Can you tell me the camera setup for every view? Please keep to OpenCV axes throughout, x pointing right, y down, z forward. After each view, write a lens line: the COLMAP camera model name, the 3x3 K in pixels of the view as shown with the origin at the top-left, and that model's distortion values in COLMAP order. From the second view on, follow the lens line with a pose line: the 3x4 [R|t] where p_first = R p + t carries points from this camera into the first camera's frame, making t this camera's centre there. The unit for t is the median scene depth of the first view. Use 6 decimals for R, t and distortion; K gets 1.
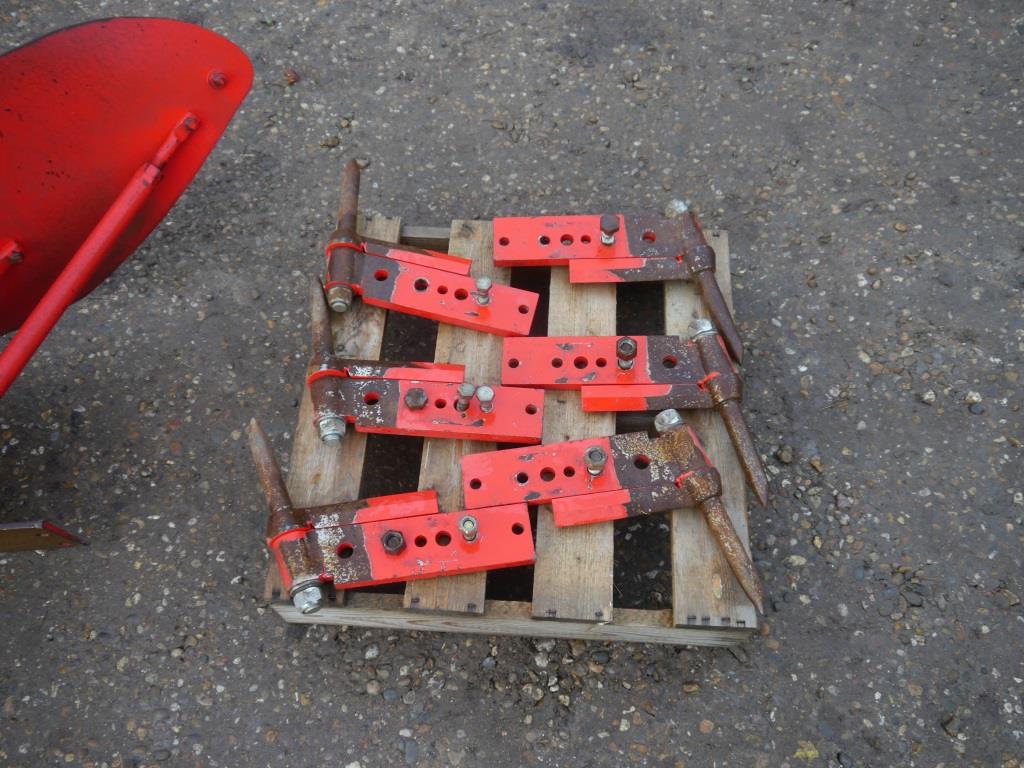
lens RADIAL K [[844.6, 0, 512.0], [0, 844.6, 384.0], [0, 0, 1]] dist [-0.032070, 0.013597]
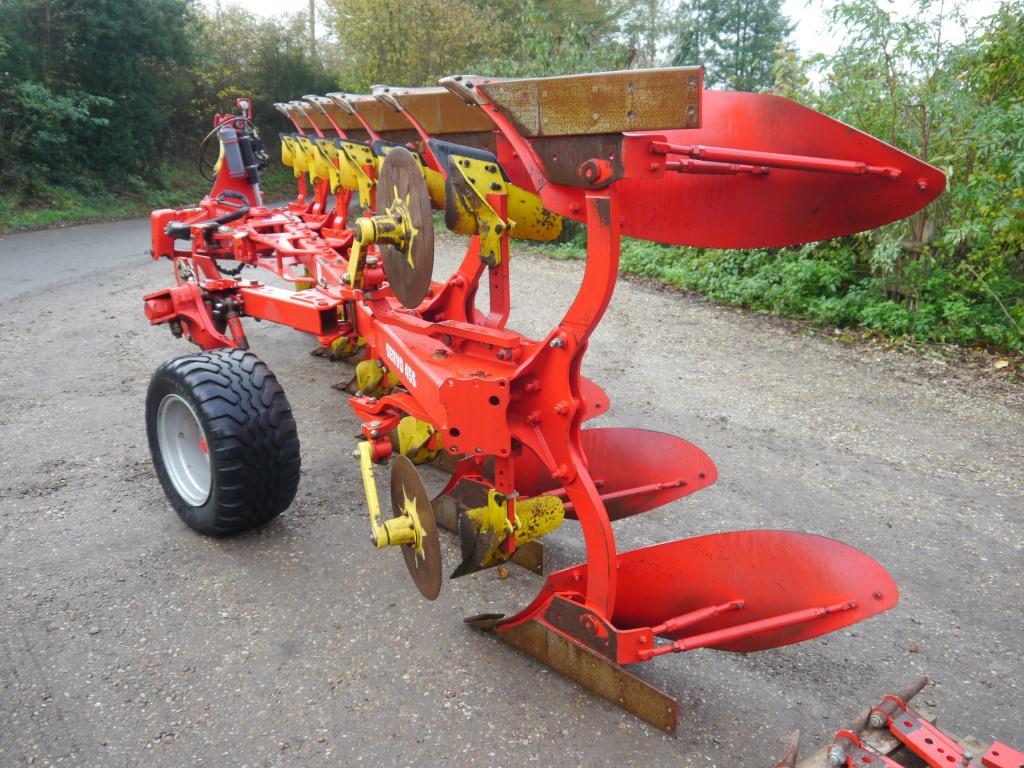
lens RADIAL K [[901.2, 0, 512.0], [0, 901.2, 384.0], [0, 0, 1]] dist [-0.011588, 0.002190]
pose [[0.652934, 0.267189, -0.708722, 0.406308], [-0.693081, 0.588153, -0.416790, 0.750354], [0.305475, 0.763338, 0.569209, -0.744438]]
